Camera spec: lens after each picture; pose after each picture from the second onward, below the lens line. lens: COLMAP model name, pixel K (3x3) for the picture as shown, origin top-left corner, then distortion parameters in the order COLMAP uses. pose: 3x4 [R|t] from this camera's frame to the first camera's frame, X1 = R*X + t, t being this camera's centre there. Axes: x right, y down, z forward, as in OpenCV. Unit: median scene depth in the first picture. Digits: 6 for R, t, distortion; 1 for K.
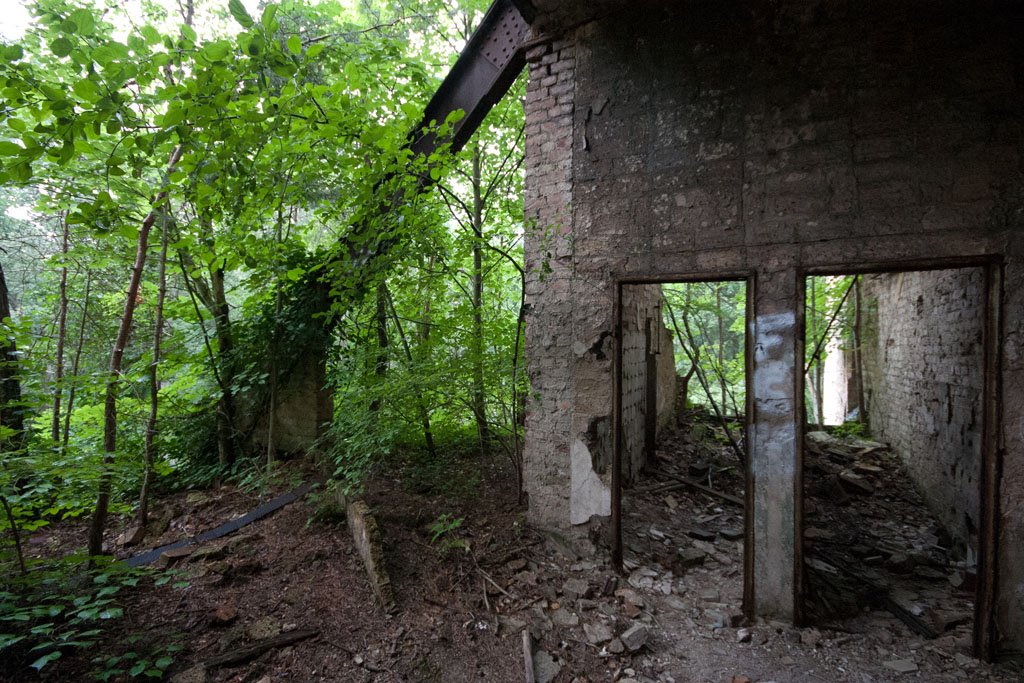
lens RADIAL K [[458.0, 0, 512.0], [0, 458.0, 341.5], [0, 0, 1]] dist [-0.002243, -0.000269]
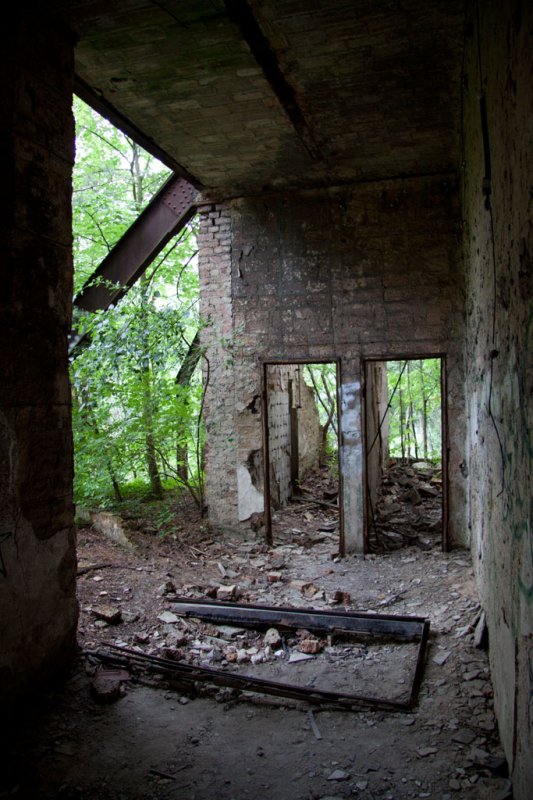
lens RADIAL K [[1370.4, 0, 266.5], [0, 1370.4, 400.0], [0, 0, 1]] dist [-0.014167, -0.014957]
pose [[0.979113, -0.038773, 0.199586, -0.698360], [0.035501, 0.999171, 0.019947, -0.097531], [-0.200193, -0.012445, 0.979677, -3.595992]]
